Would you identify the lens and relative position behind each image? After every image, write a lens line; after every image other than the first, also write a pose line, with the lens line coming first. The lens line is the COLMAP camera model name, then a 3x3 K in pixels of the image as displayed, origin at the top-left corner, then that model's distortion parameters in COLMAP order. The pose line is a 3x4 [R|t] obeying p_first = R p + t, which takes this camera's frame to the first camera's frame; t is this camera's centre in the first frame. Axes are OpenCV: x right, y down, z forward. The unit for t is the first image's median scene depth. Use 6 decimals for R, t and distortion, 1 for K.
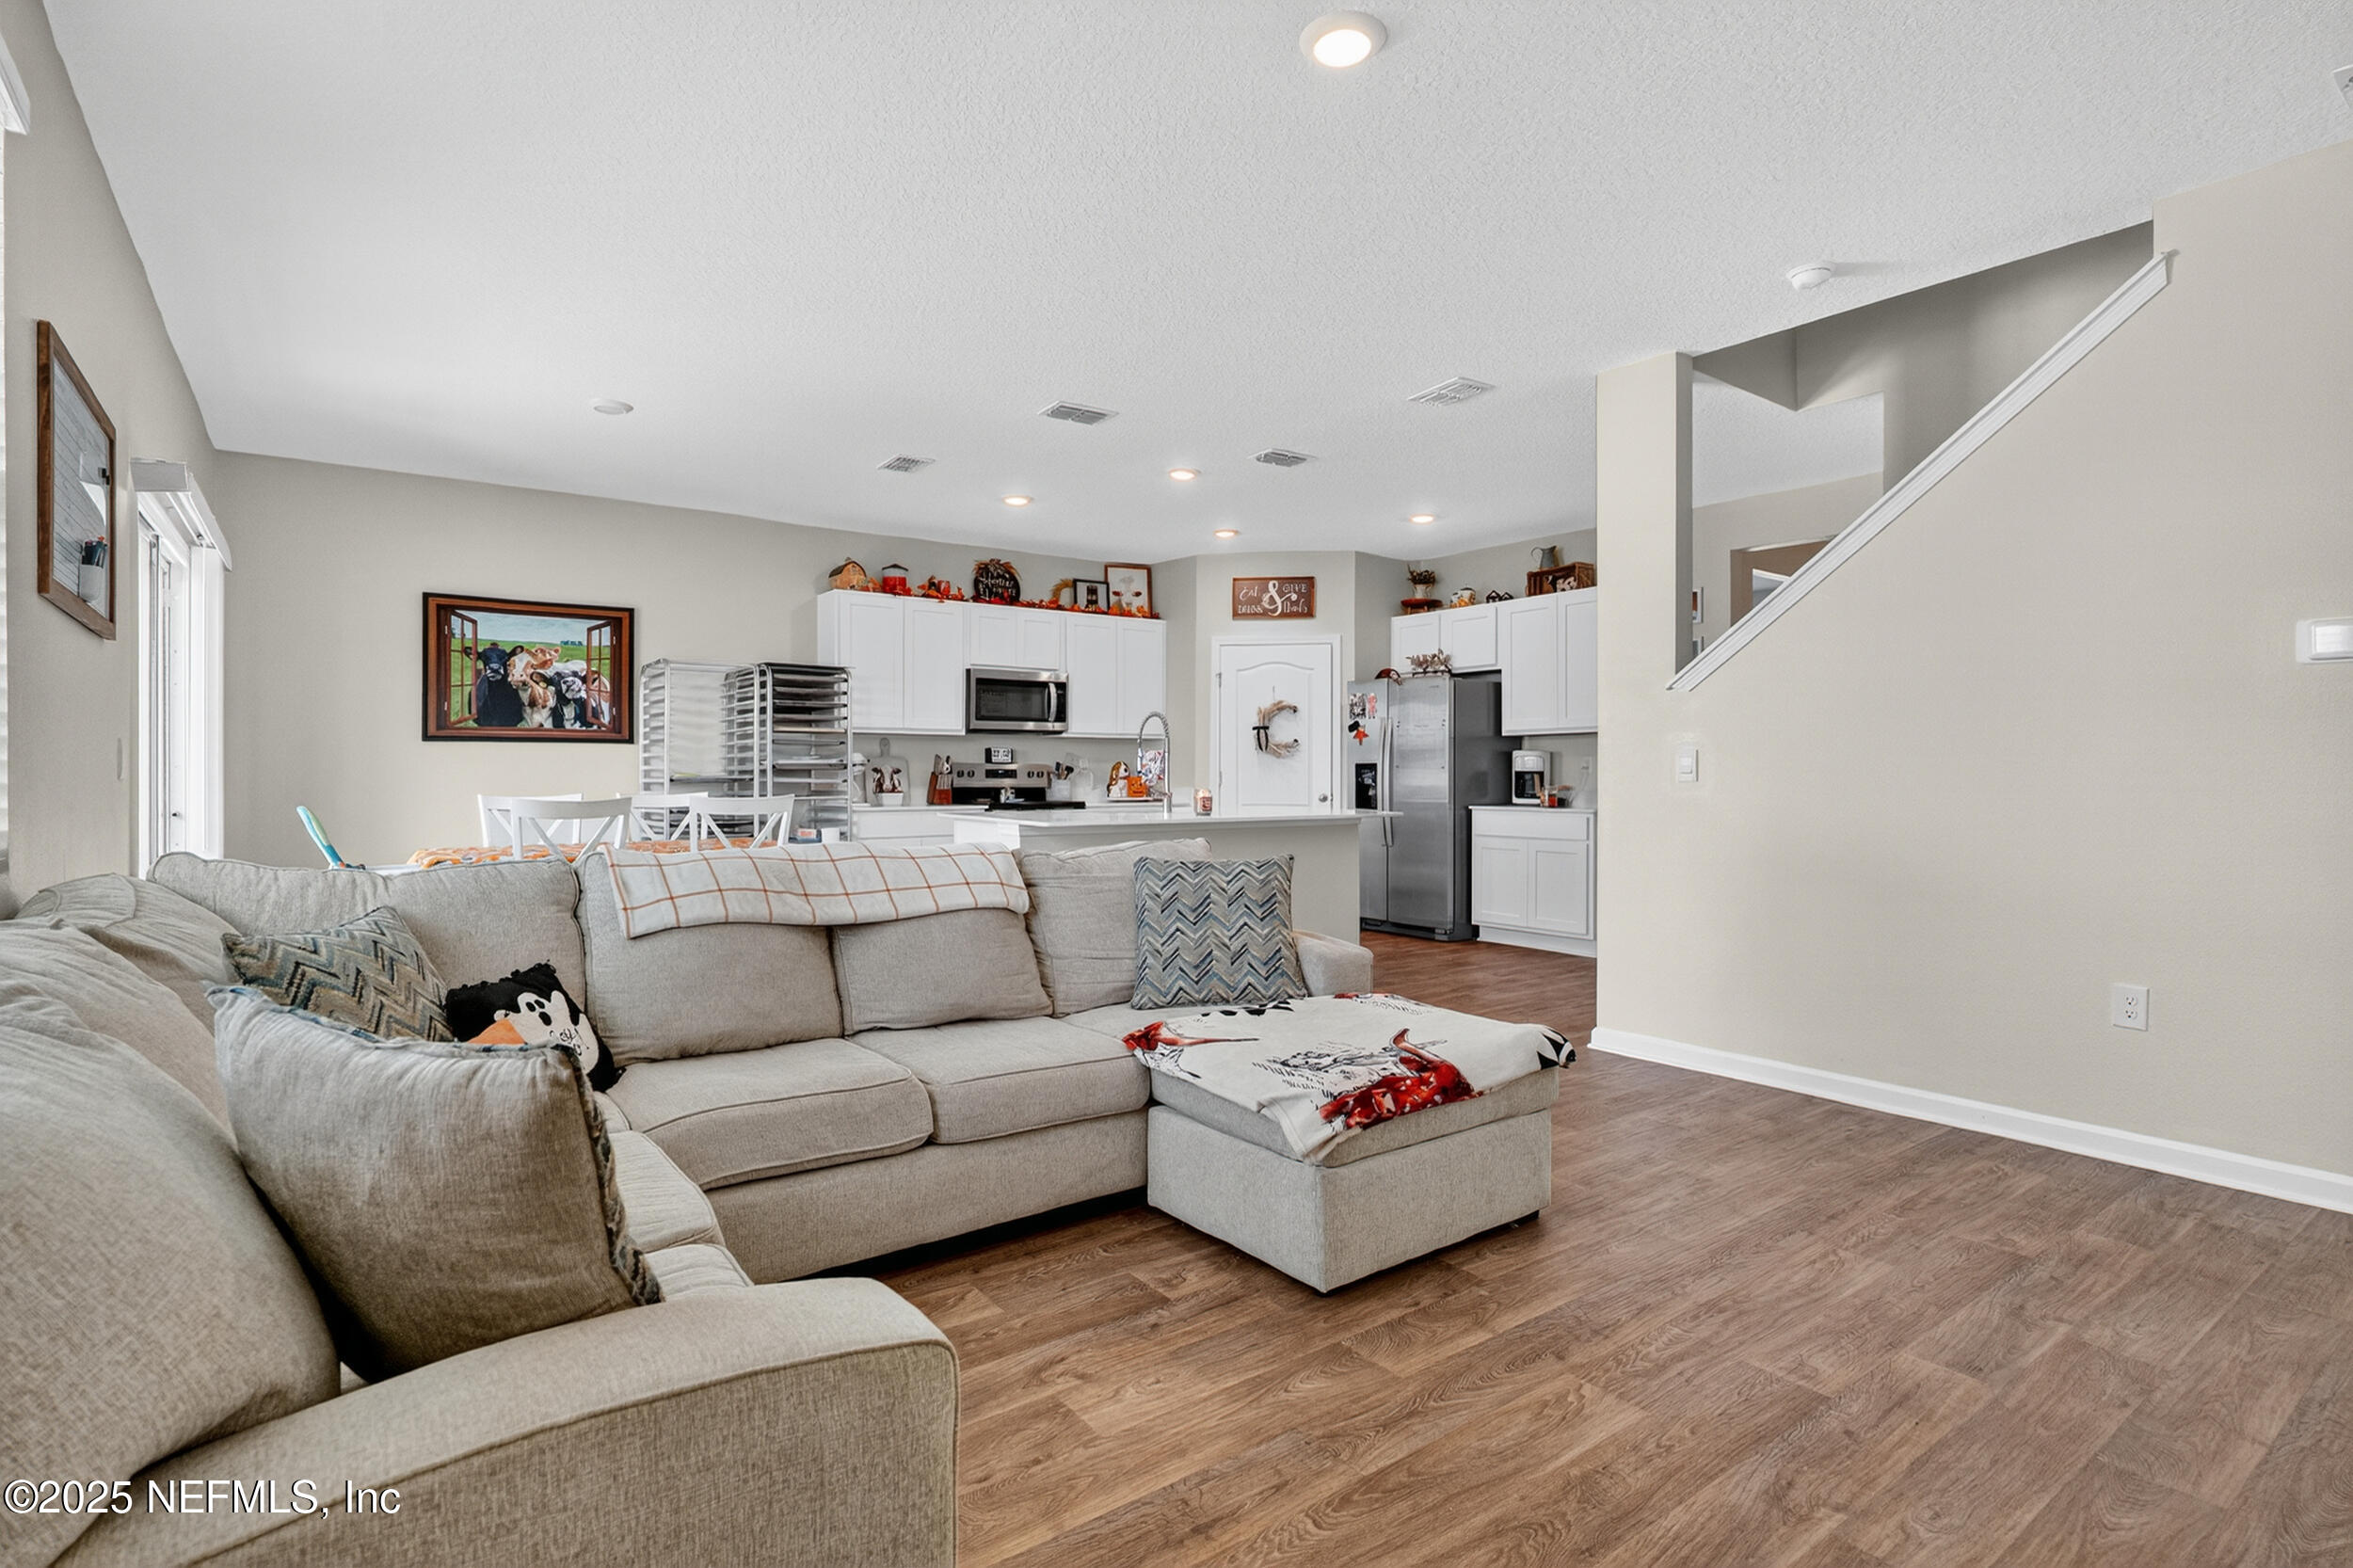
lens RADIAL K [[1145.8, 0, 1174.9], [0, 1145.8, 768.6], [0, 0, 1]] dist [-0.007578, 0.002613]
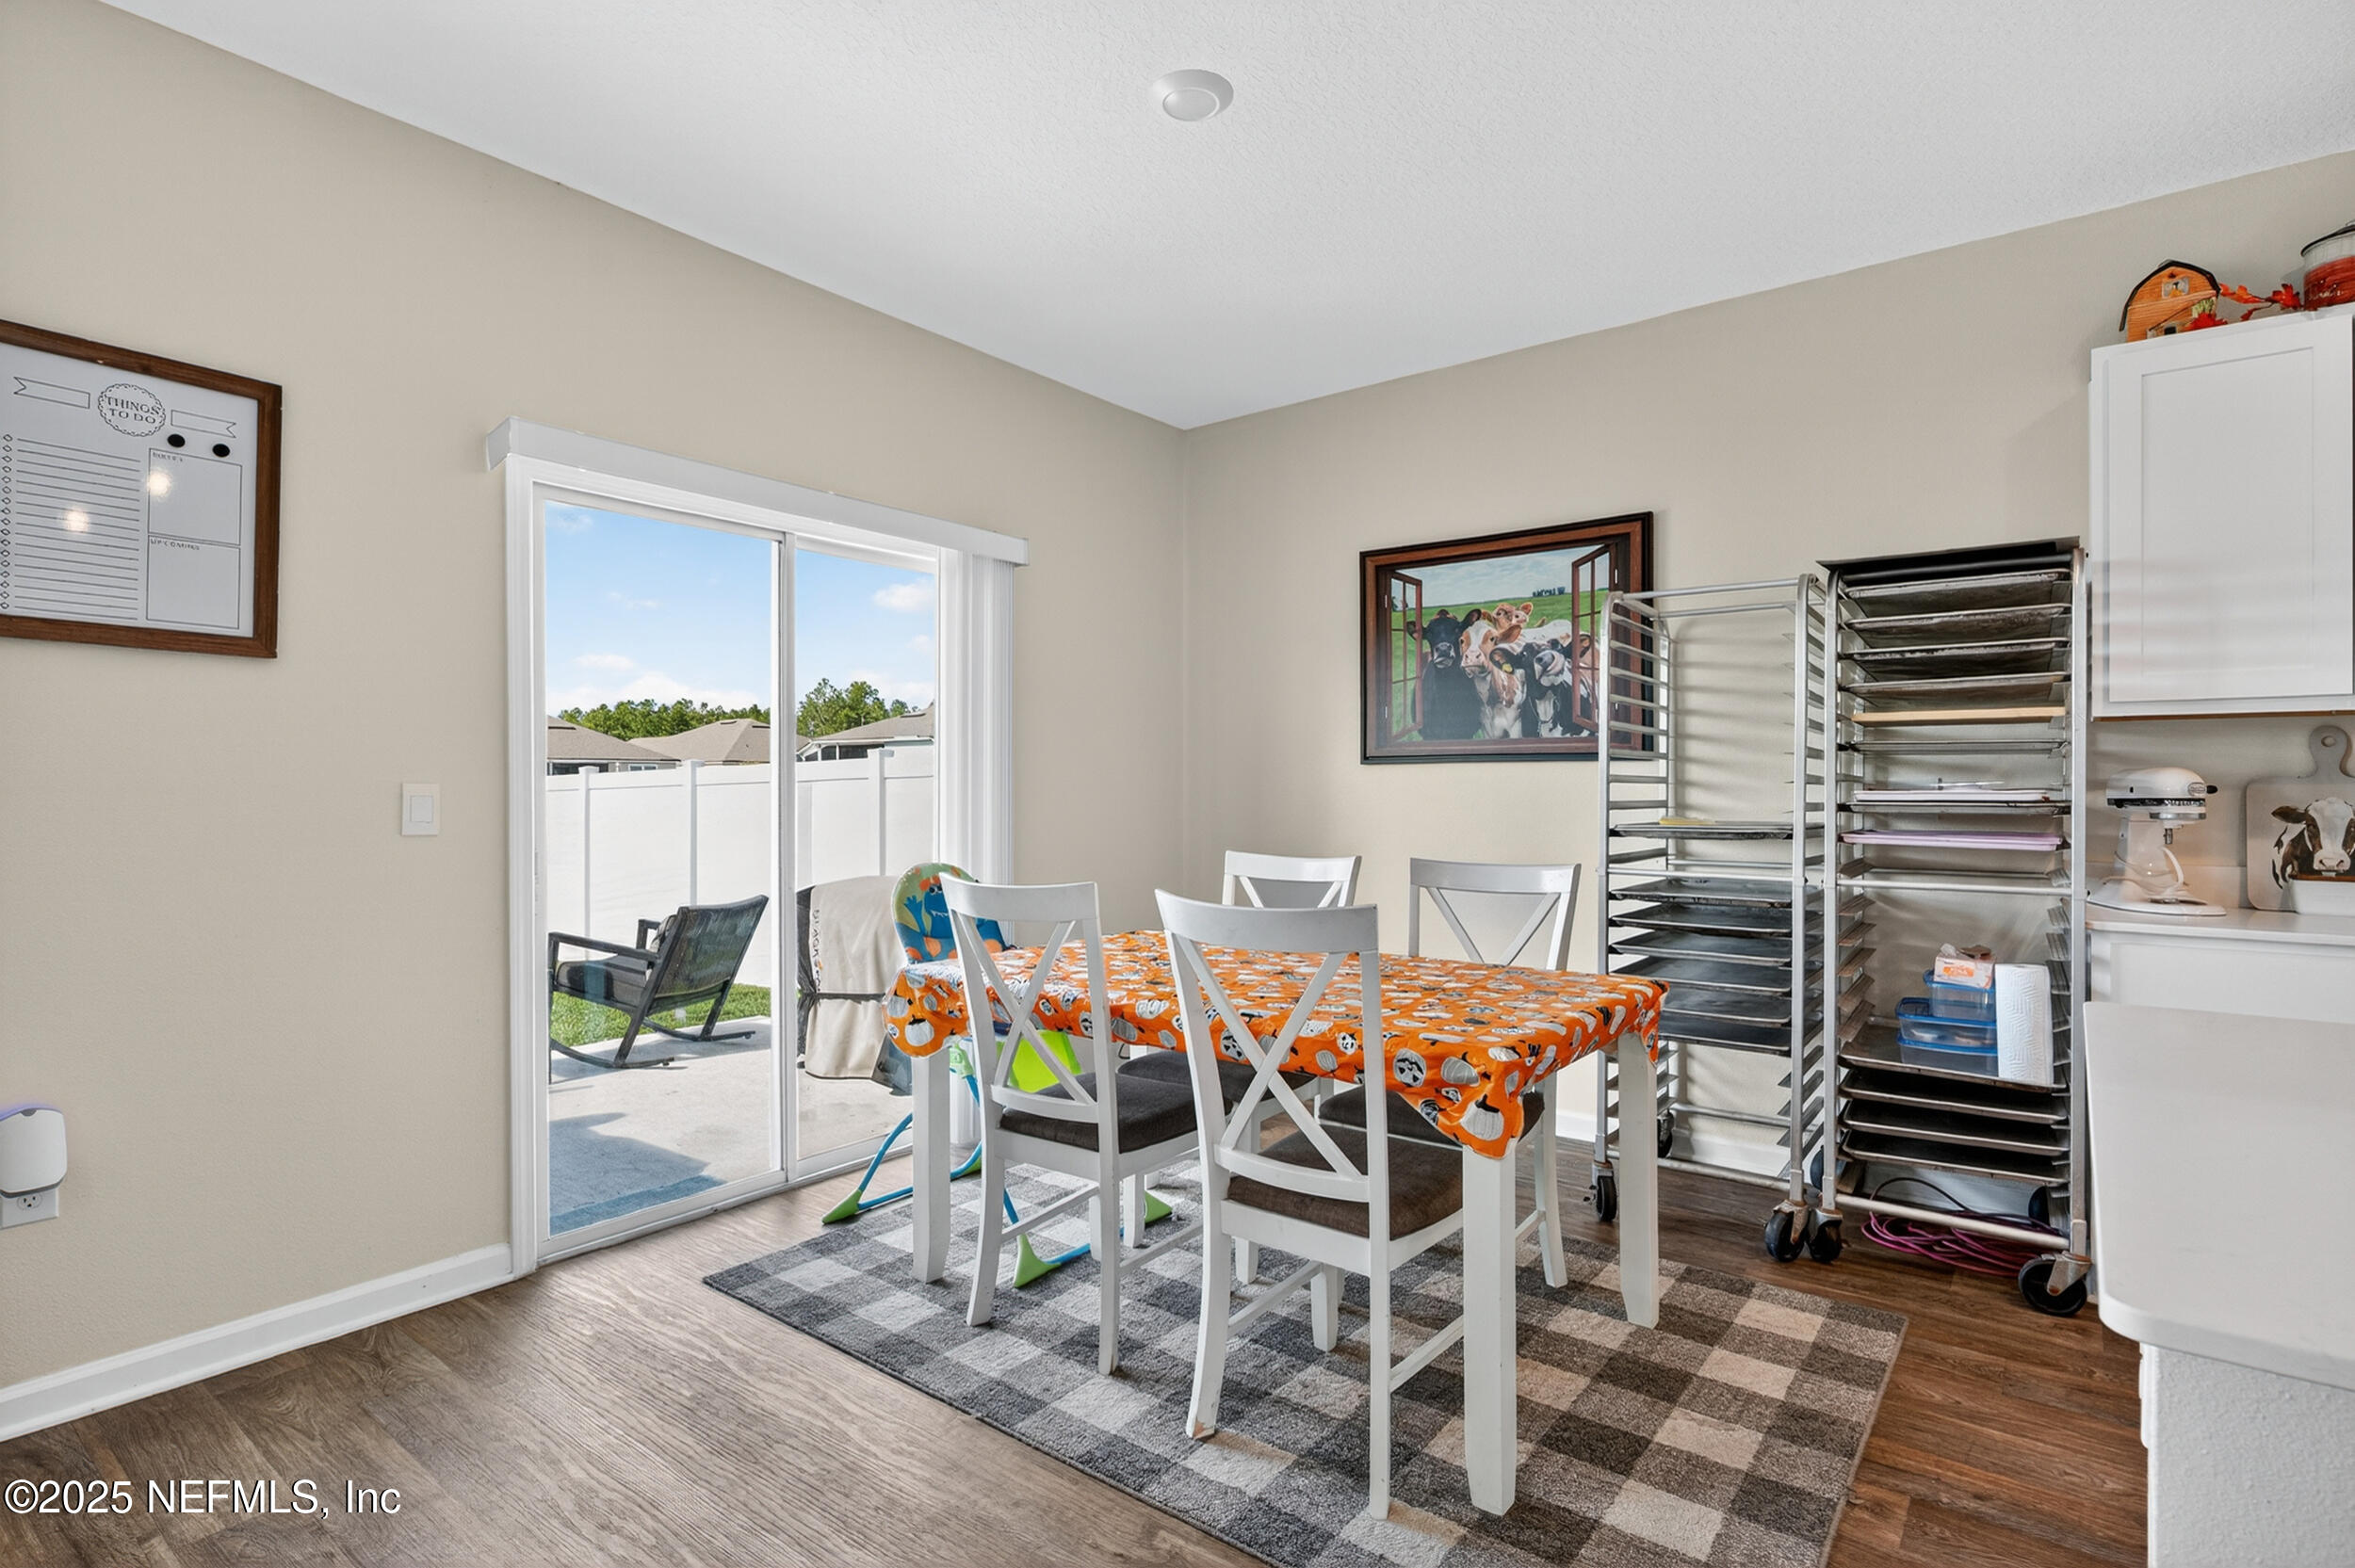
lens RADIAL K [[1146.6, 0, 1181.0], [0, 1146.6, 787.4], [0, 0, 1]] dist [-0.007578, 0.002613]
pose [[0.273427, 0.000951, -0.961892, -0.008279], [0.004990, 0.999985, 0.002407, -0.010258], [0.961880, -0.005458, 0.273418, 0.590128]]
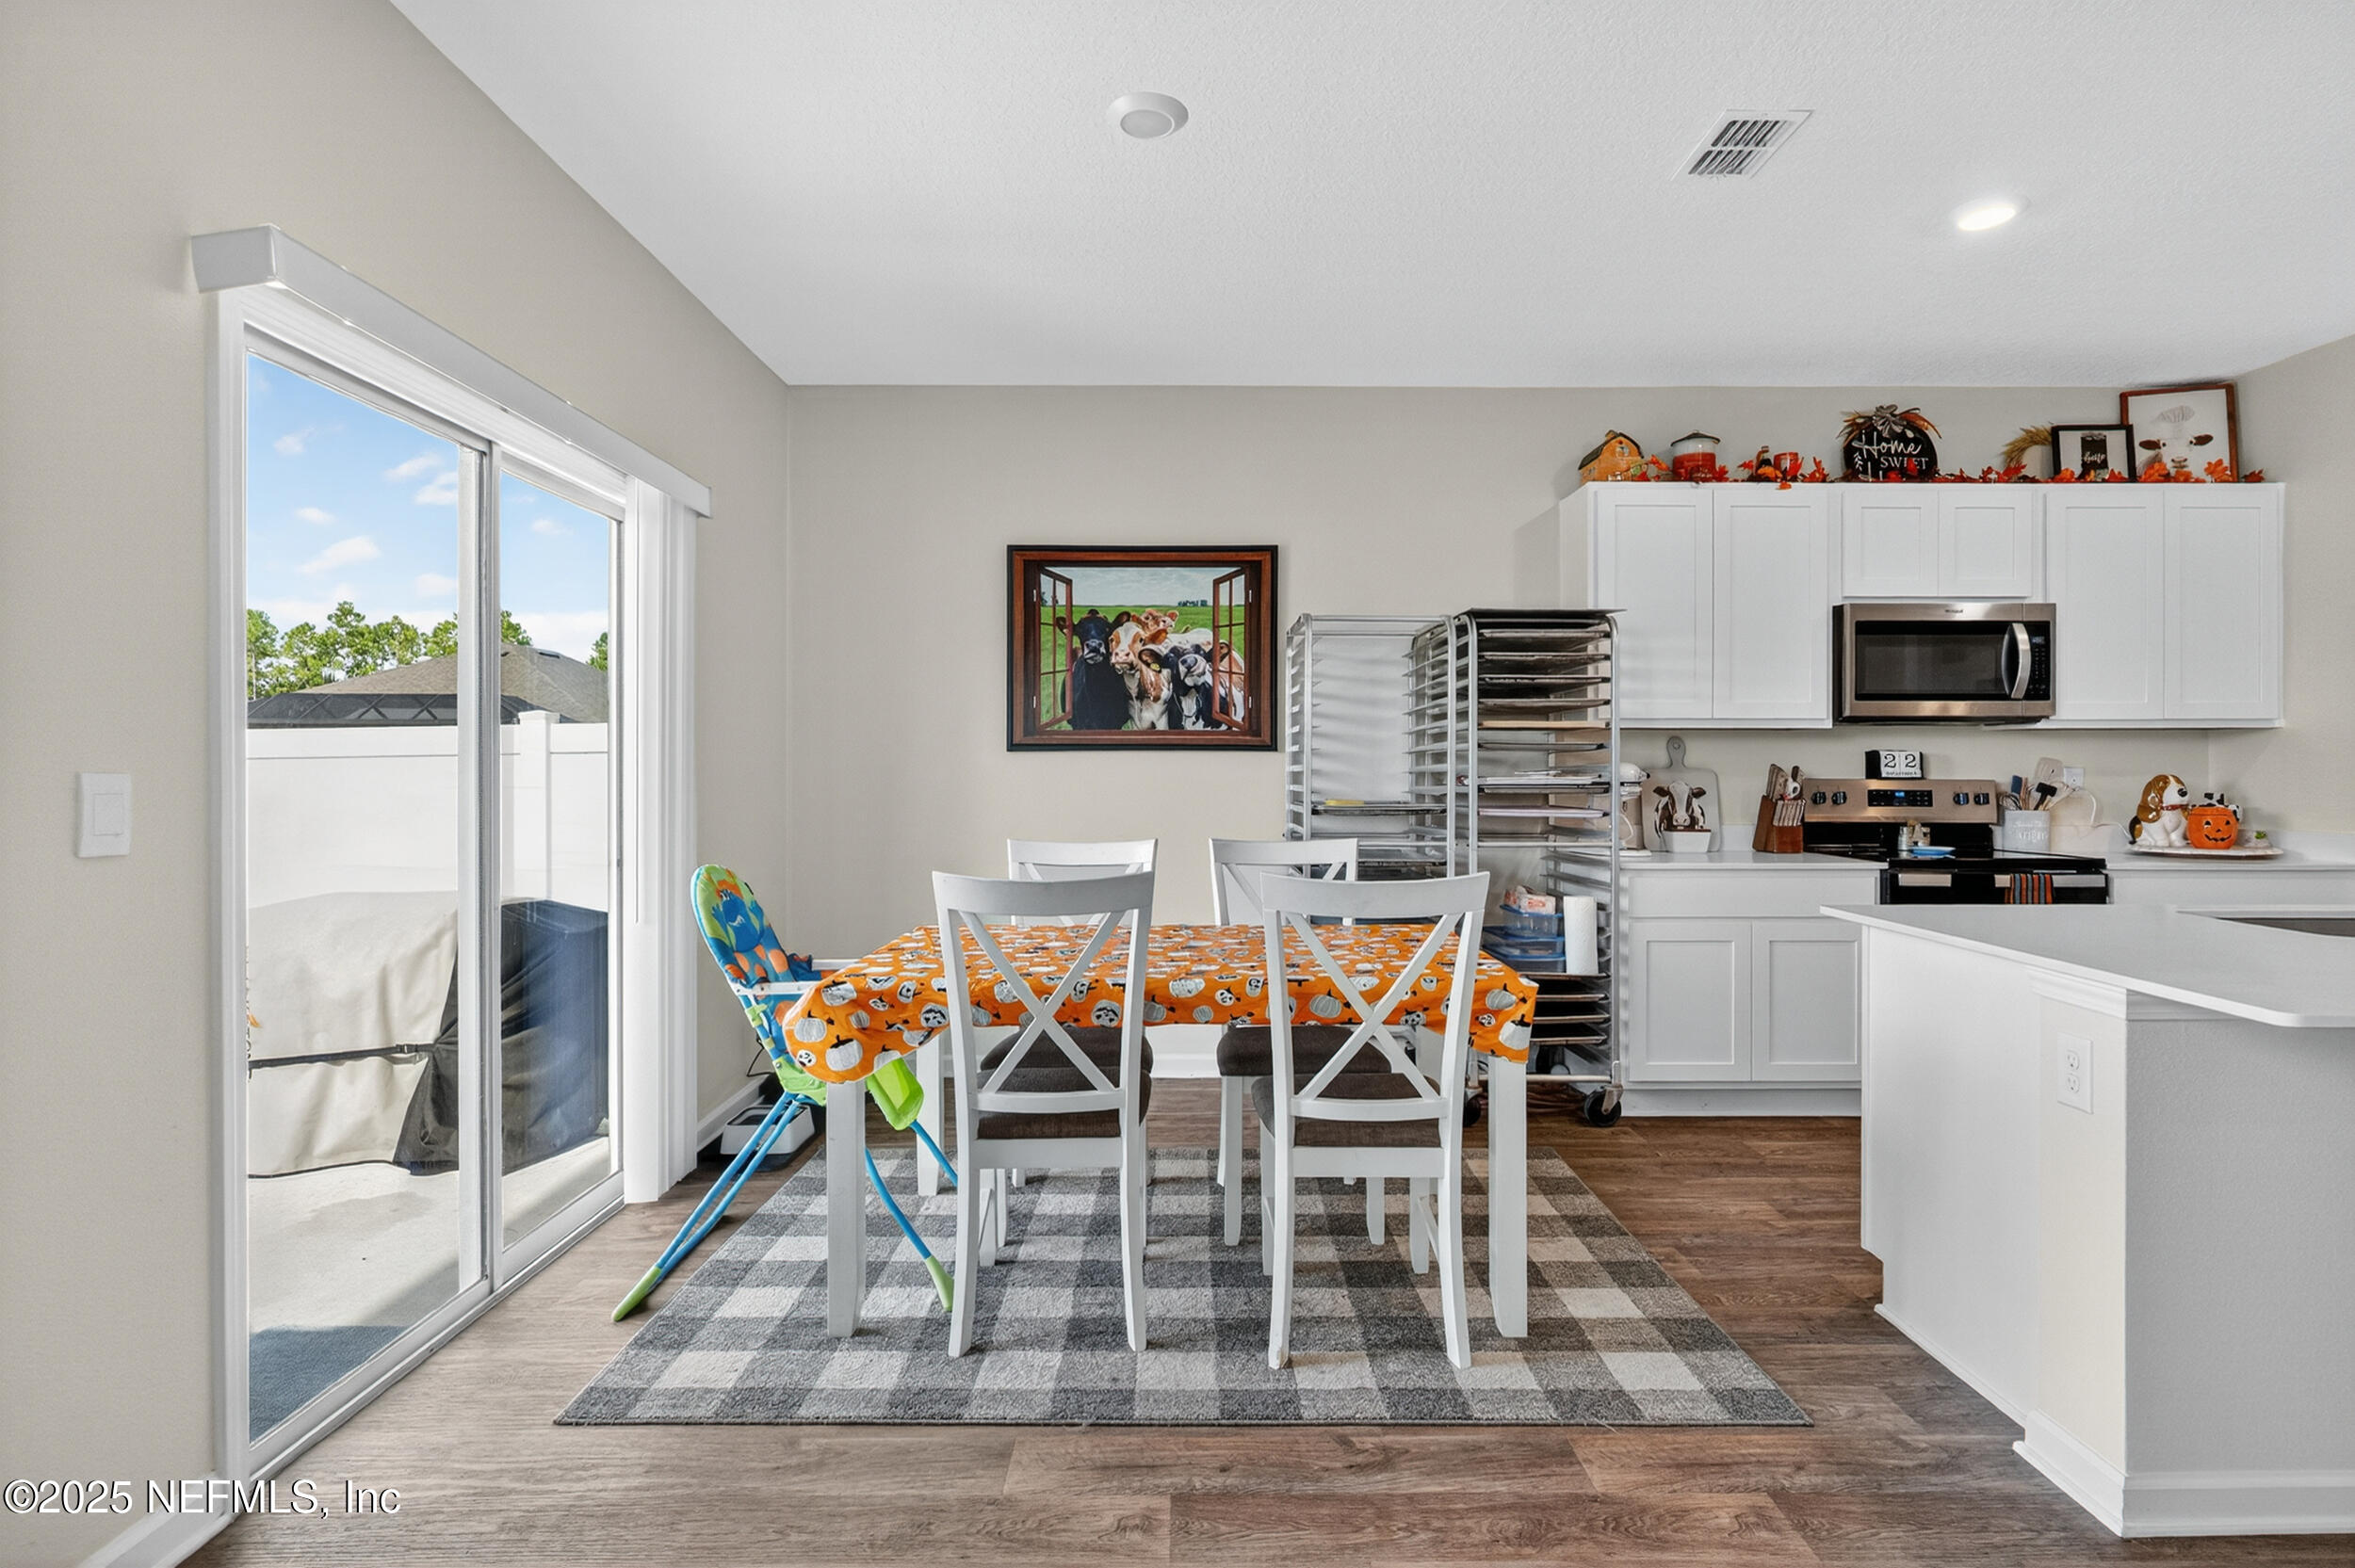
lens RADIAL K [[1146.6, 0, 1183.3], [0, 1146.6, 778.2], [0, 0, 1]] dist [-0.007578, 0.002613]
pose [[0.807342, 0.005573, -0.590057, -0.117922], [0.001514, 0.999933, 0.011516, -0.012978], [0.590081, -0.010190, 0.807279, 0.403659]]
